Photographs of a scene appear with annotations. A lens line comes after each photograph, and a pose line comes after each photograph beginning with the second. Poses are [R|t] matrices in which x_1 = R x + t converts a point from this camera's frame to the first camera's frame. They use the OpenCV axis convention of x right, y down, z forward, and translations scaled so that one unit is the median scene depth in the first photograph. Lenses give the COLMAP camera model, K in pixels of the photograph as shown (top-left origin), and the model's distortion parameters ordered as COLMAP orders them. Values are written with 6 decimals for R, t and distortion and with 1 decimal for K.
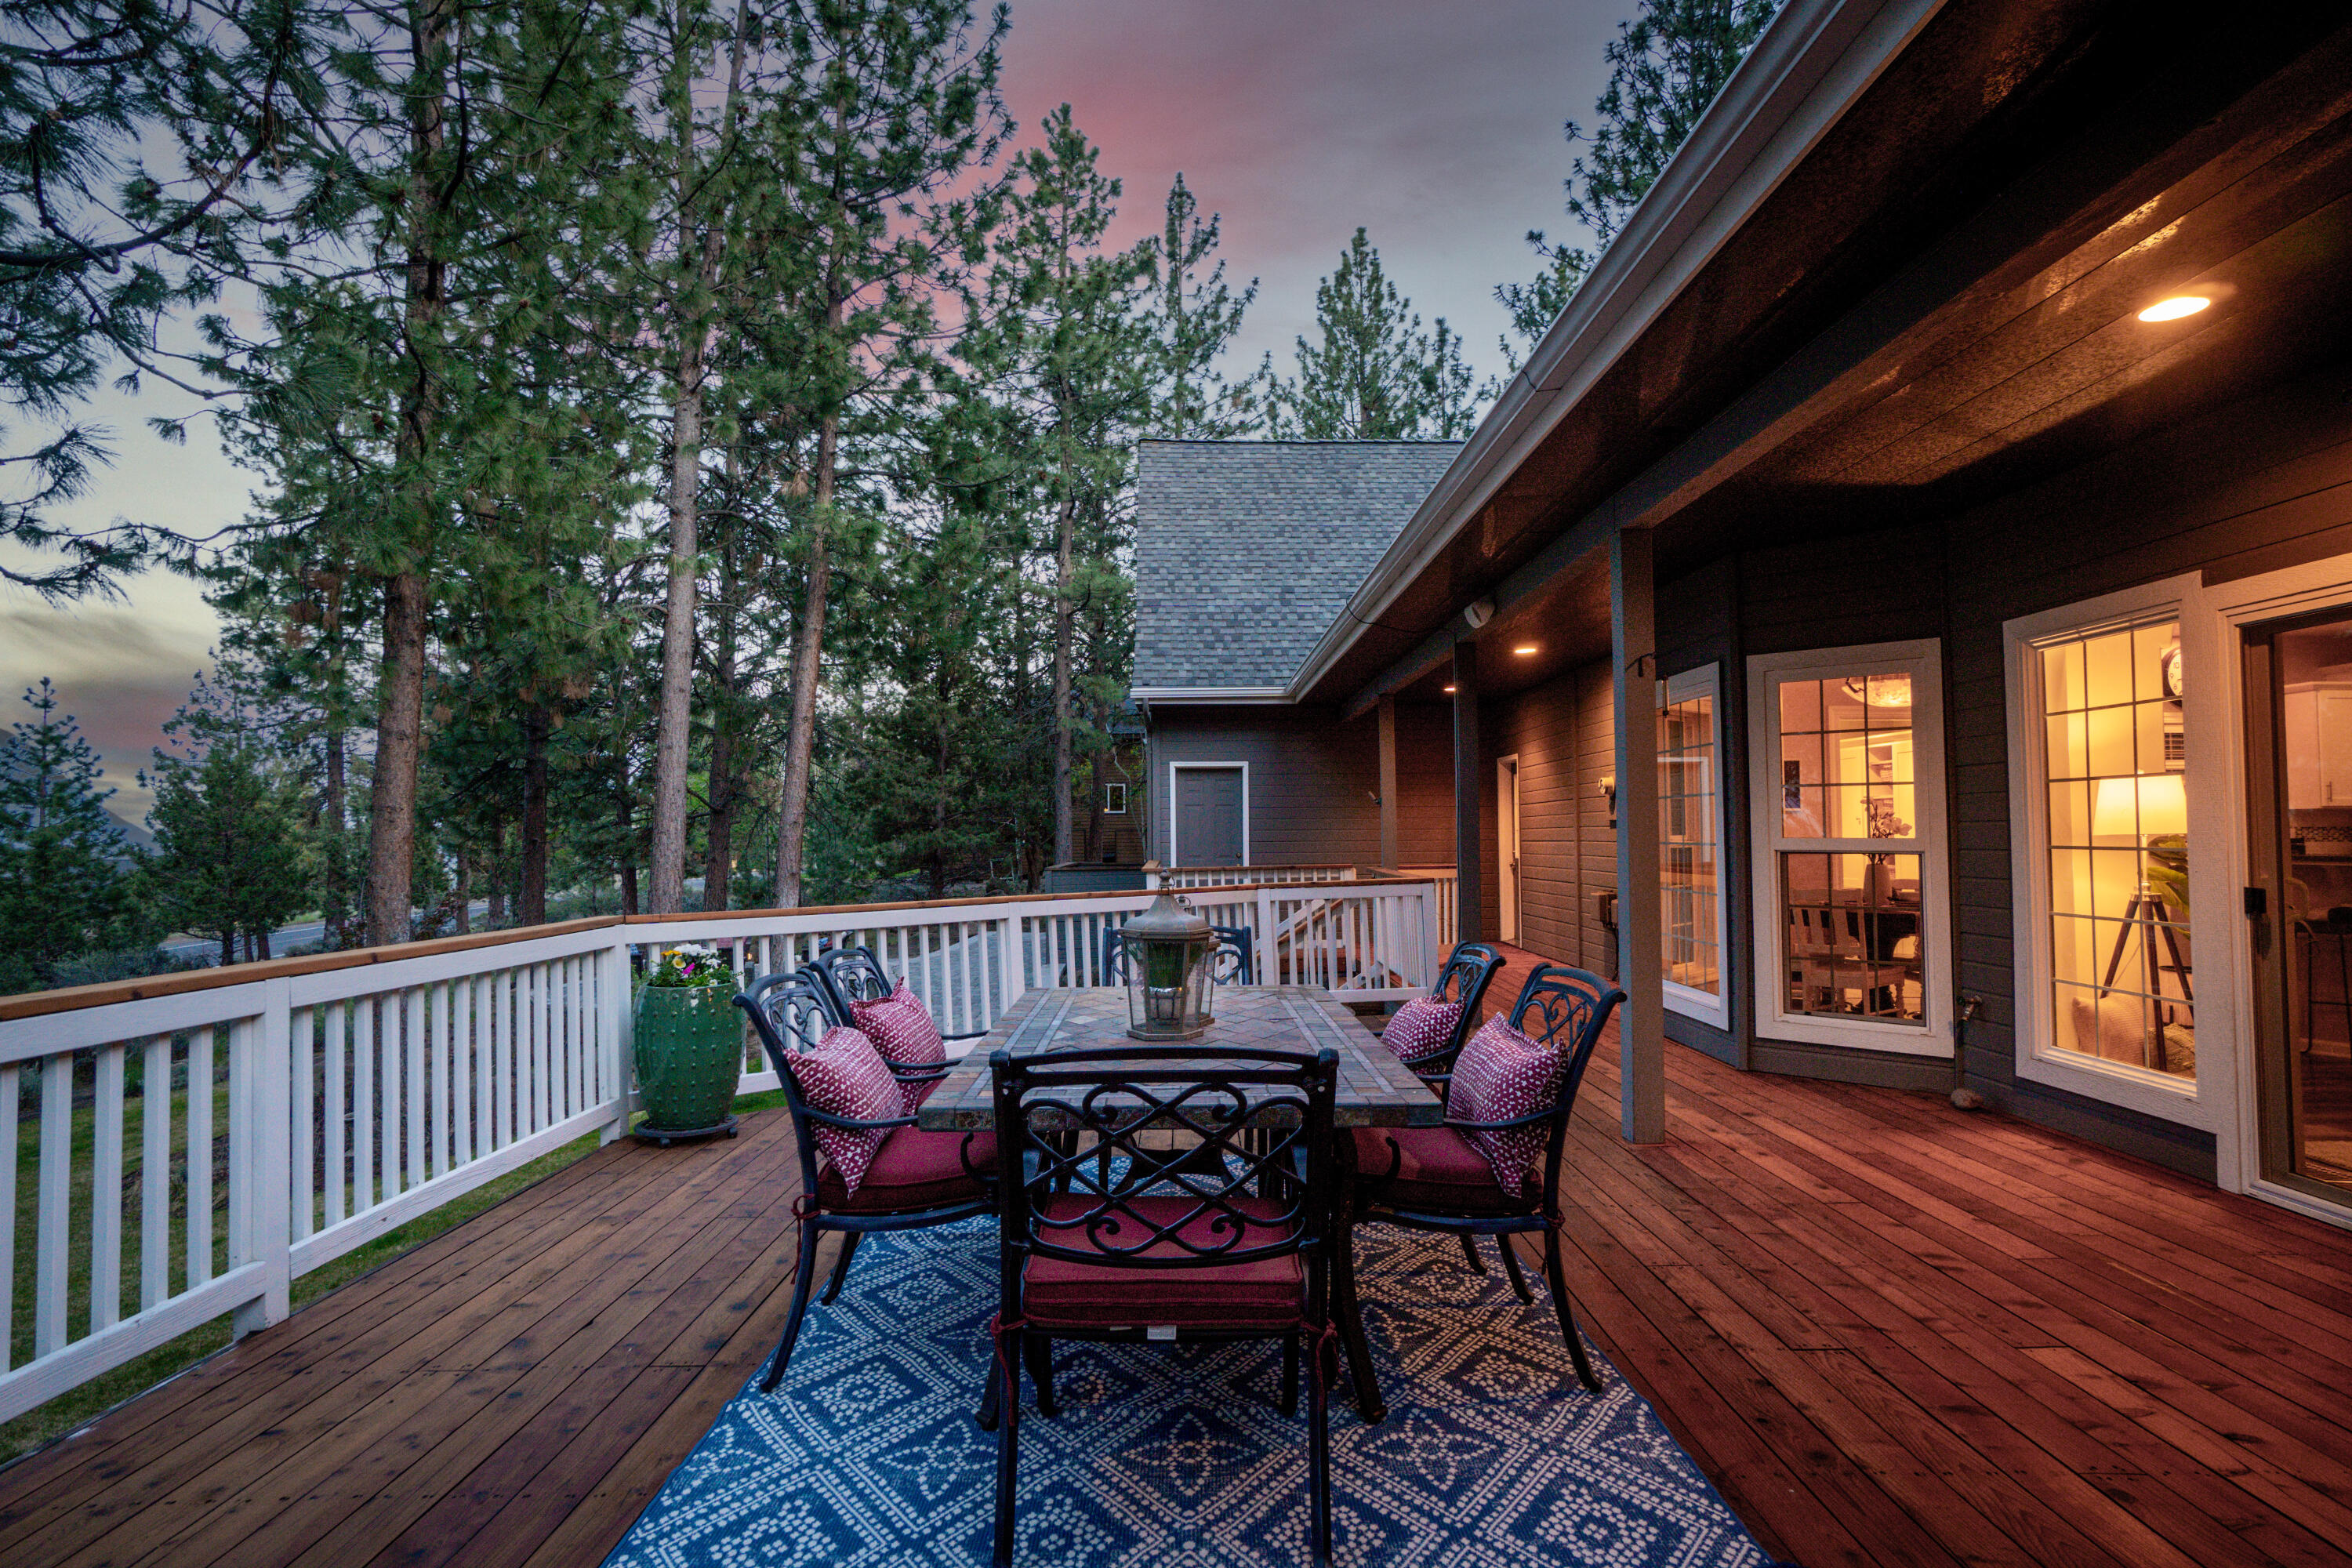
lens RADIAL K [[1259.0, 0, 1176.0], [0, 1259.0, 784.0], [0, 0, 1]] dist [-0.004795, 0.000901]
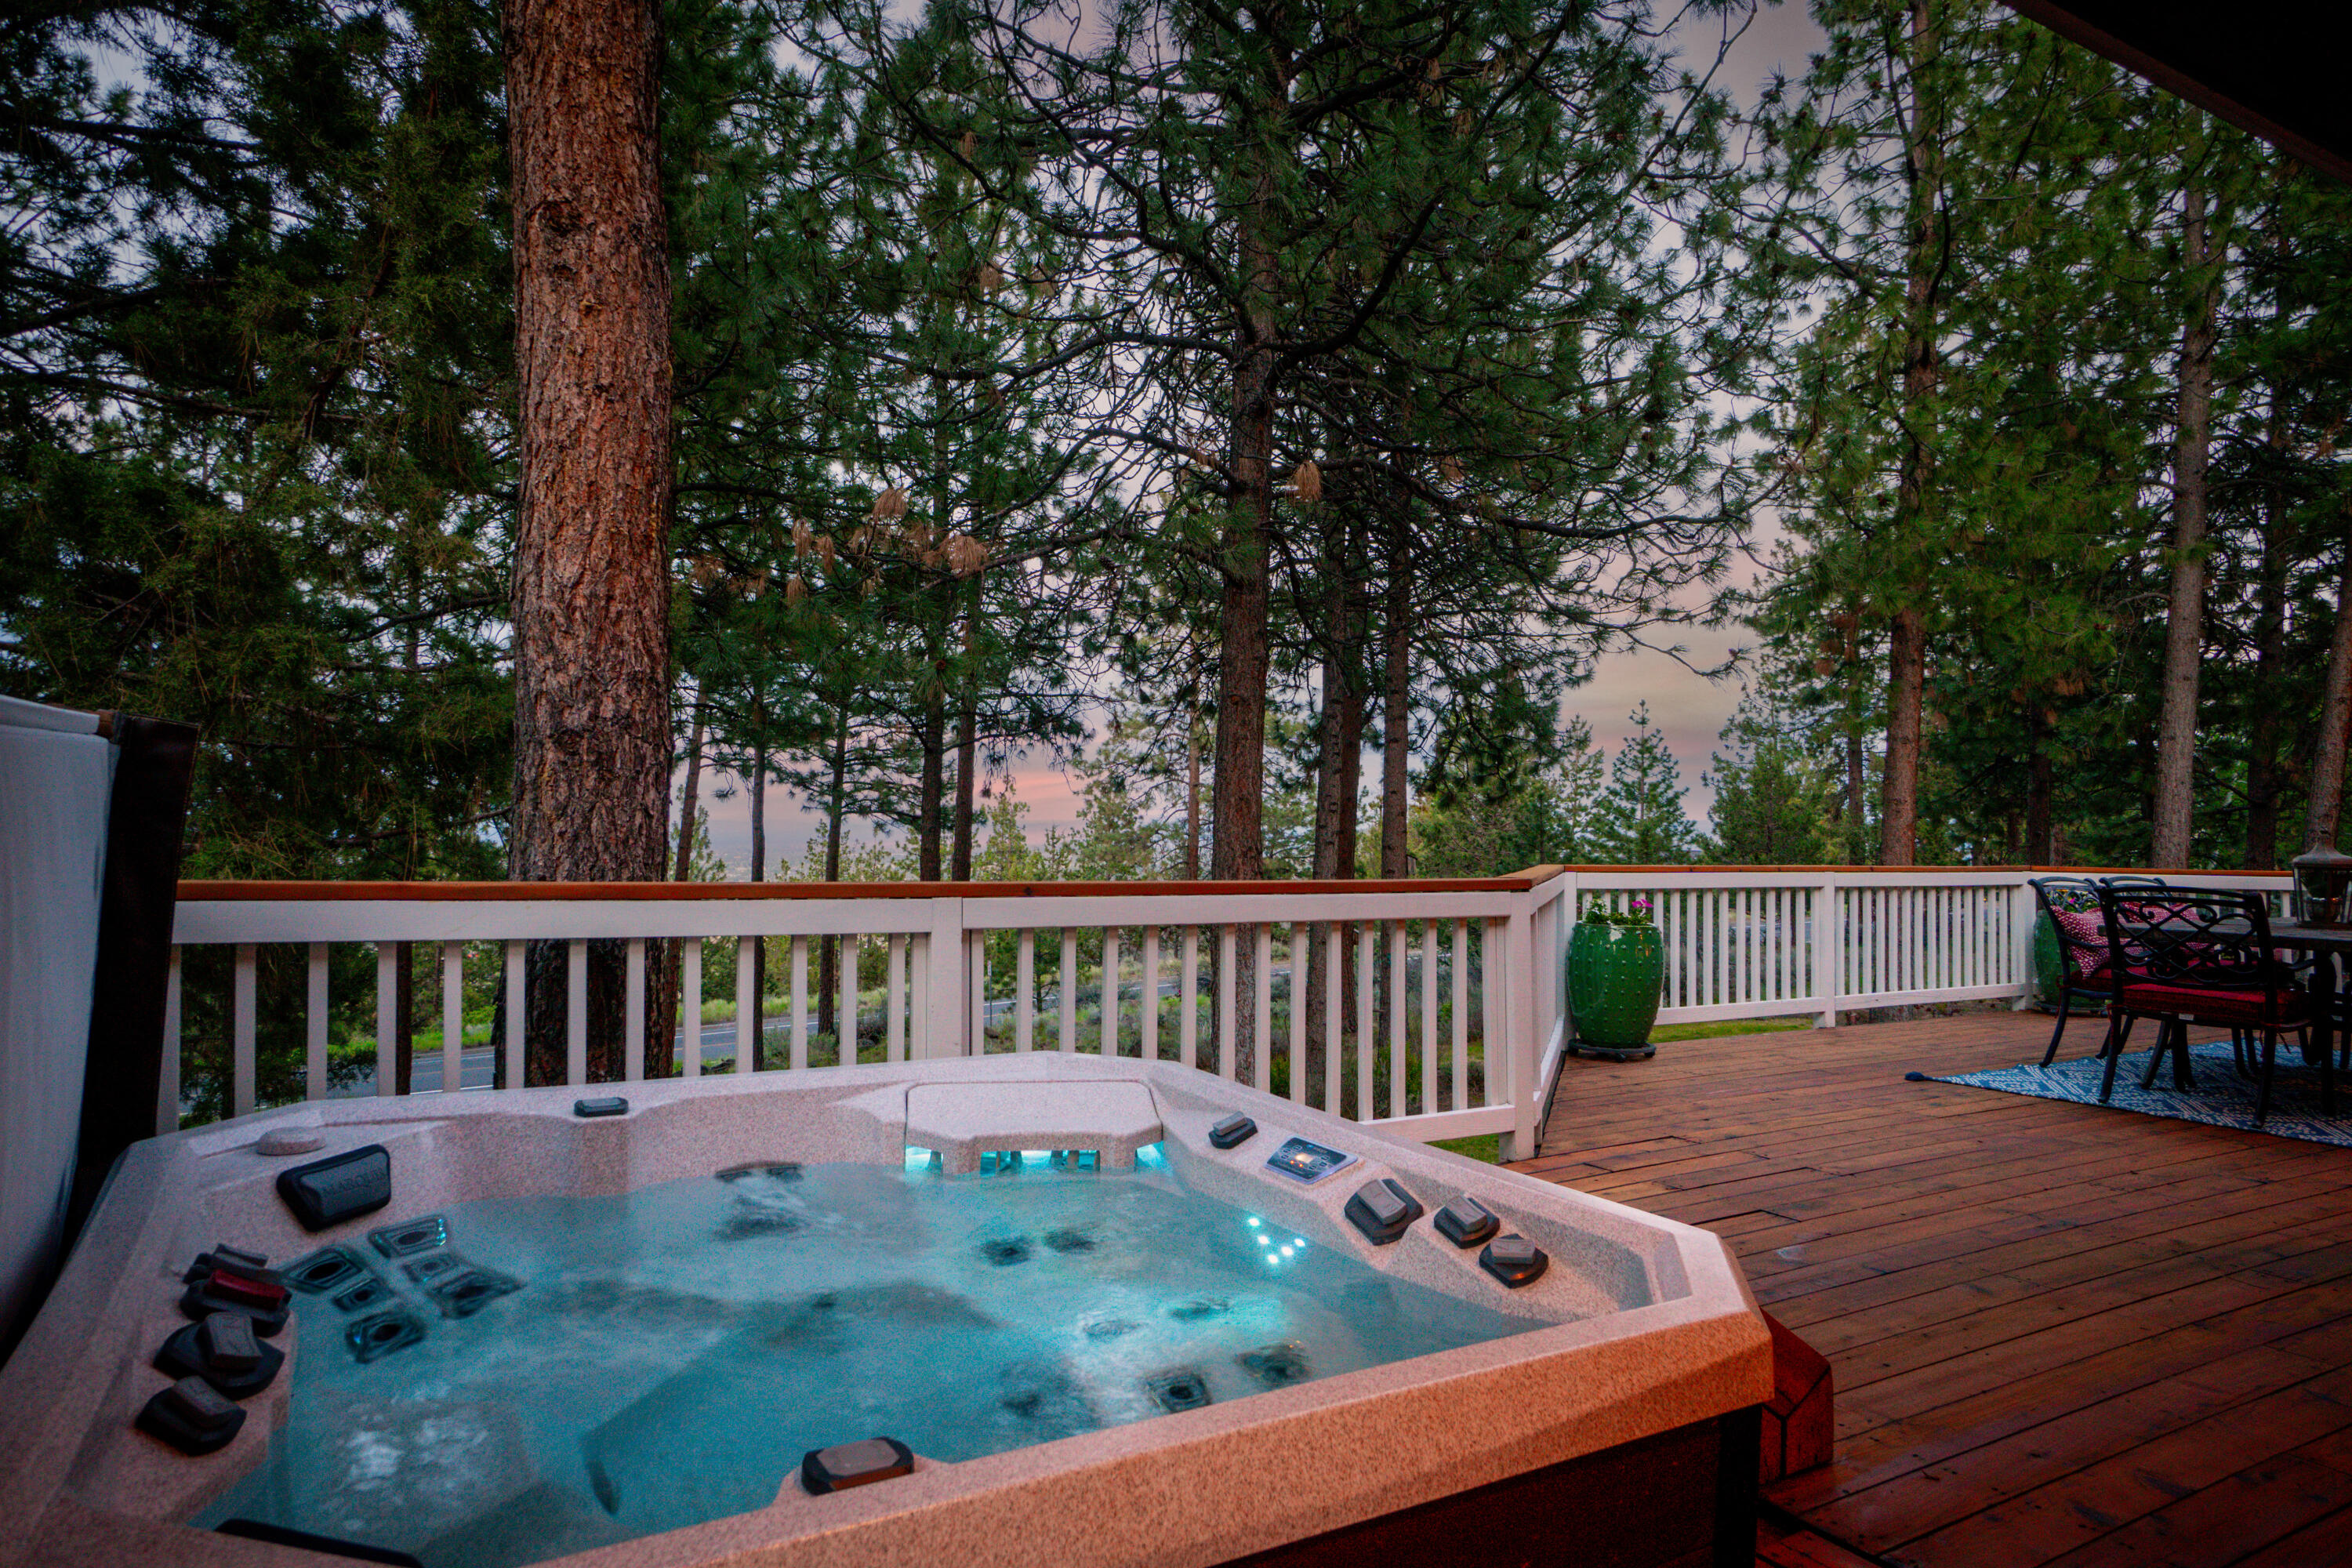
lens RADIAL K [[1438.0, 0, 1180.2], [0, 1438.0, 821.7], [0, 0, 1]] dist [-0.005321, -0.000003]
pose [[0.515382, 0.007522, -0.856927, 0.092110], [0.018124, 0.999642, 0.019675, 0.000013], [0.856769, -0.025671, 0.515062, -0.136843]]
